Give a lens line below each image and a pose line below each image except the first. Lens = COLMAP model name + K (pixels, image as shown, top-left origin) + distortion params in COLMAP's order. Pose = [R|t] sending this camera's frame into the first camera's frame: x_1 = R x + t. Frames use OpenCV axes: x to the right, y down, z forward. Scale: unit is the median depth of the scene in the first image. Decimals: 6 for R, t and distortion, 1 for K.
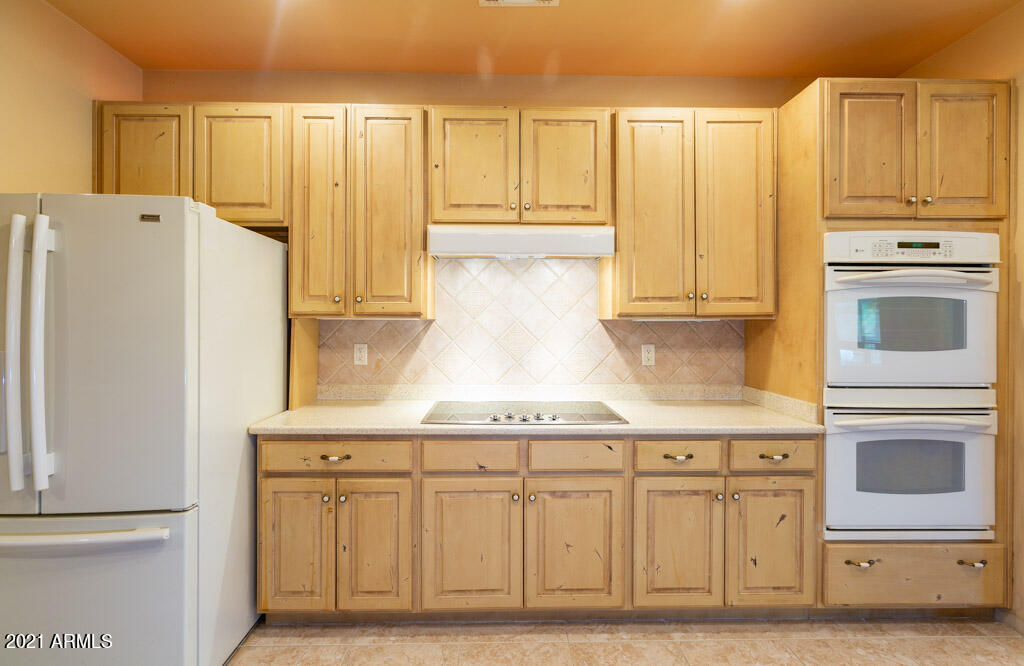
lens RADIAL K [[421.2, 0, 511.4], [0, 421.2, 326.9], [0, 0, 1]] dist [-0.002875, -0.000345]
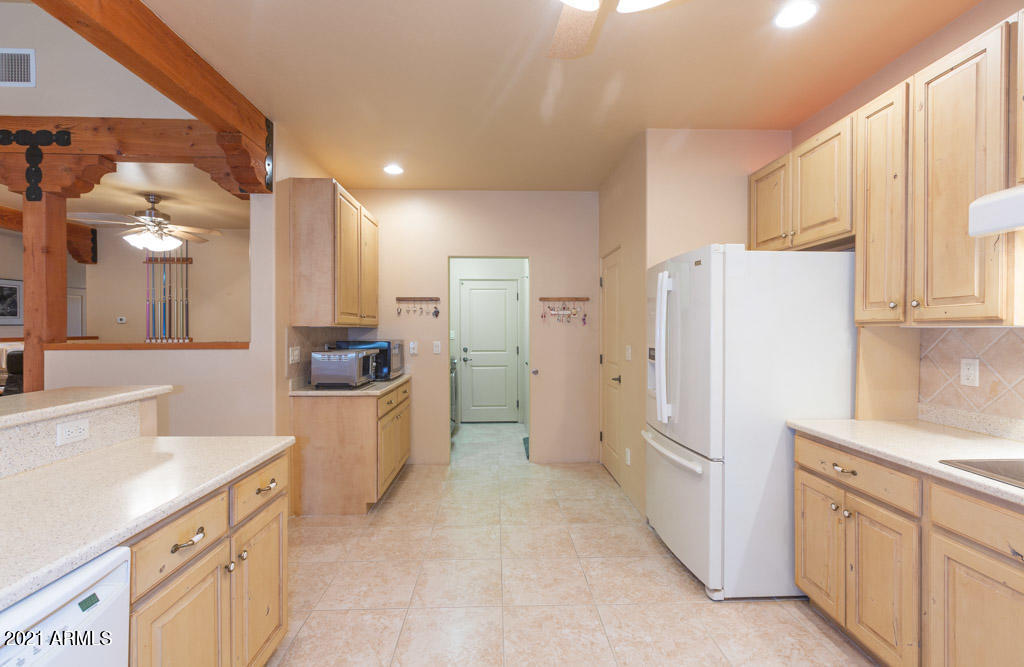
lens RADIAL K [[421.2, 0, 511.4], [0, 421.2, 327.4], [0, 0, 1]] dist [-0.002875, -0.000345]
pose [[0.040295, -0.010381, -0.999134, 0.501000], [-0.000886, 0.999945, -0.010426, -0.009630], [0.999187, 0.001305, 0.040283, 0.174001]]
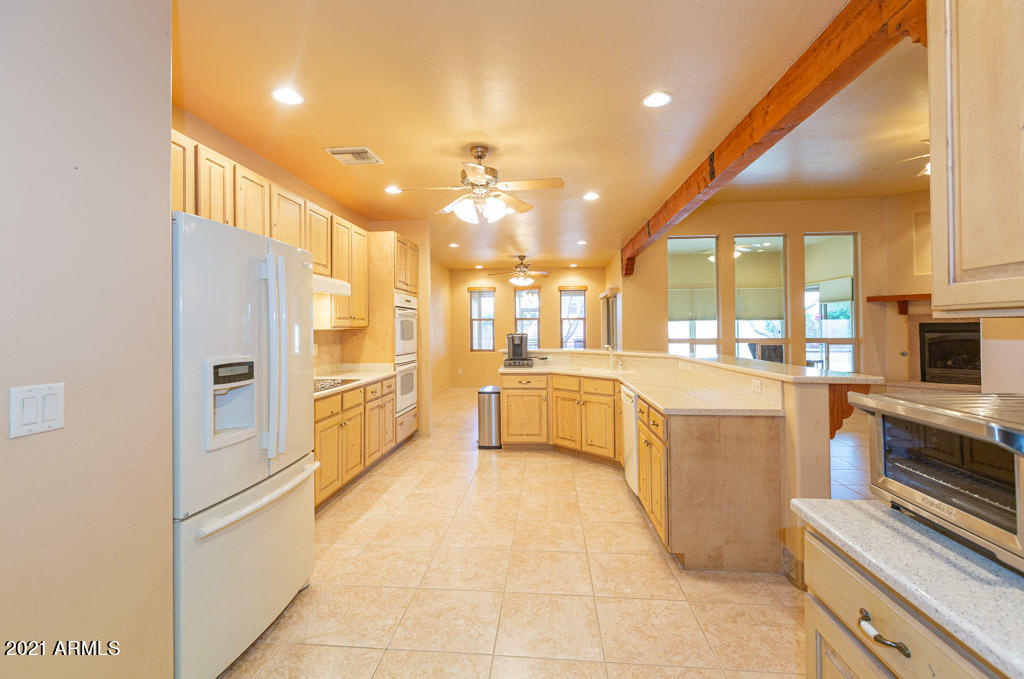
lens RADIAL K [[465.7, 0, 512.4], [0, 465.7, 325.9], [0, 0, 1]] dist [0.000411, 0.000017]
pose [[0.105003, -0.003484, 0.994466, -1.918408], [0.005940, 0.999978, 0.002876, -0.038822], [-0.994454, 0.005605, 0.105021, 0.024634]]
